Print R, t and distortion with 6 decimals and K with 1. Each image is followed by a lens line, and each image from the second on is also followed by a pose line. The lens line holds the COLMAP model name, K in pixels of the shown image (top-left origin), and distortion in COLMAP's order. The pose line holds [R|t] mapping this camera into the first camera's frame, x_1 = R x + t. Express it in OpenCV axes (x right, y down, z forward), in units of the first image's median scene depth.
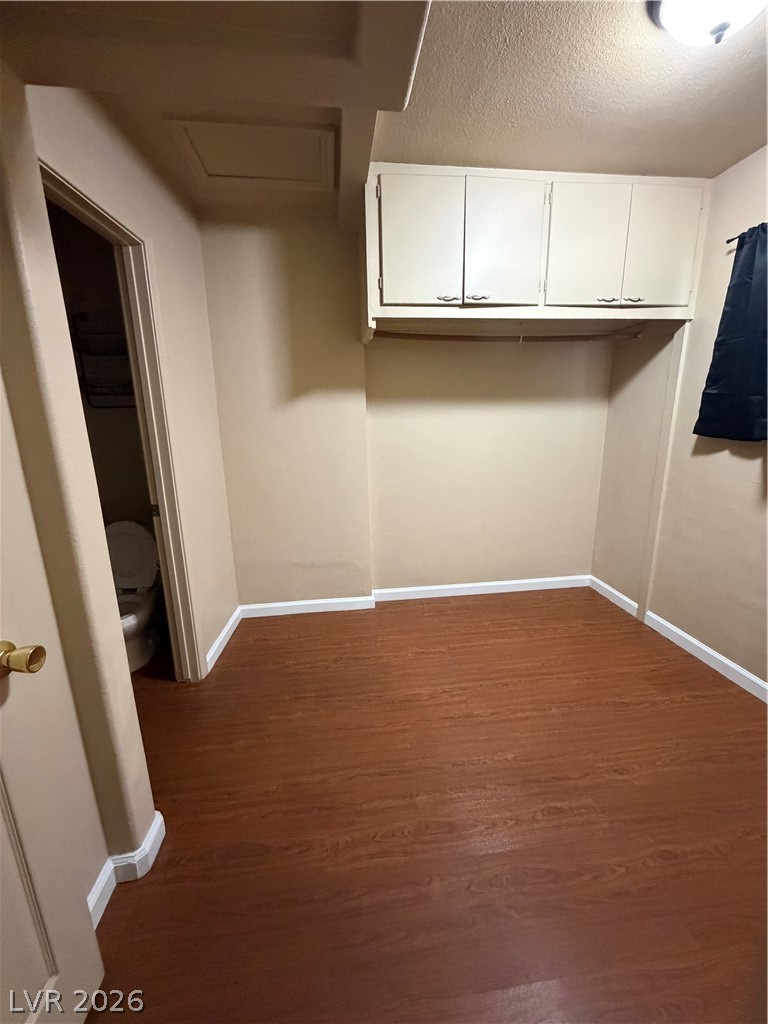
lens RADIAL K [[406.6, 0, 384.0], [0, 406.6, 512.0], [0, 0, 1]] dist [-0.001713, -0.000161]
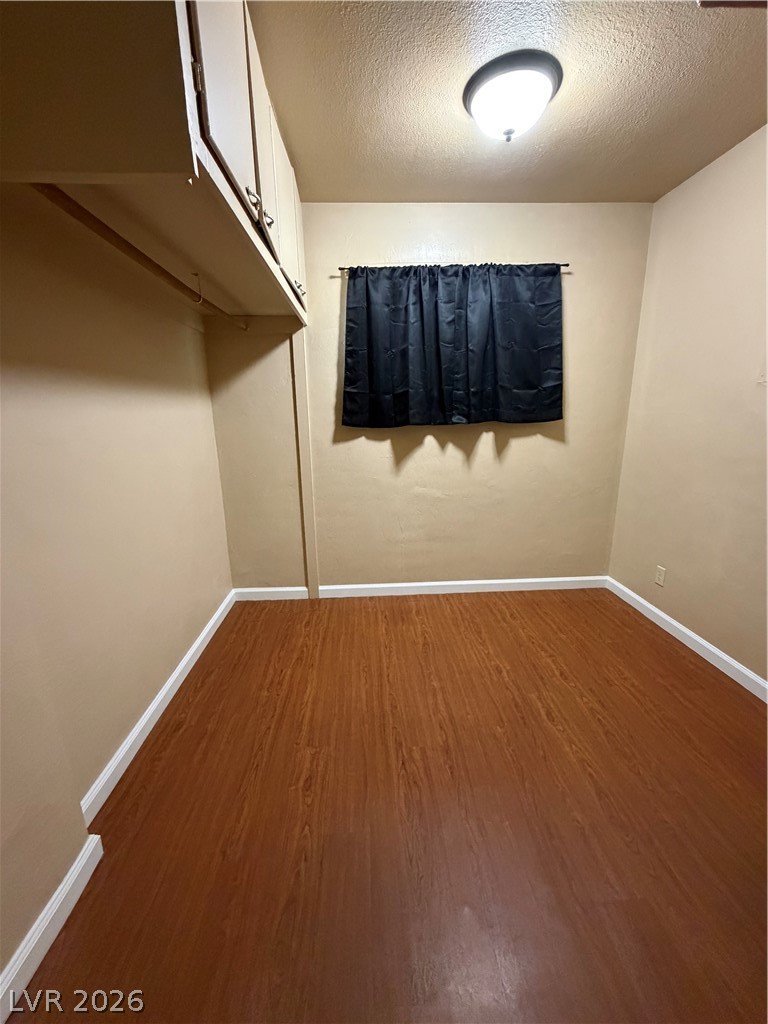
lens RADIAL K [[406.6, 0, 384.0], [0, 406.6, 512.0], [0, 0, 1]] dist [-0.001713, -0.000161]
pose [[0.068639, -0.222353, 0.972547, -0.447881], [0.242742, 0.949271, 0.199900, -0.155534], [-0.967660, 0.222357, 0.119131, 0.777544]]
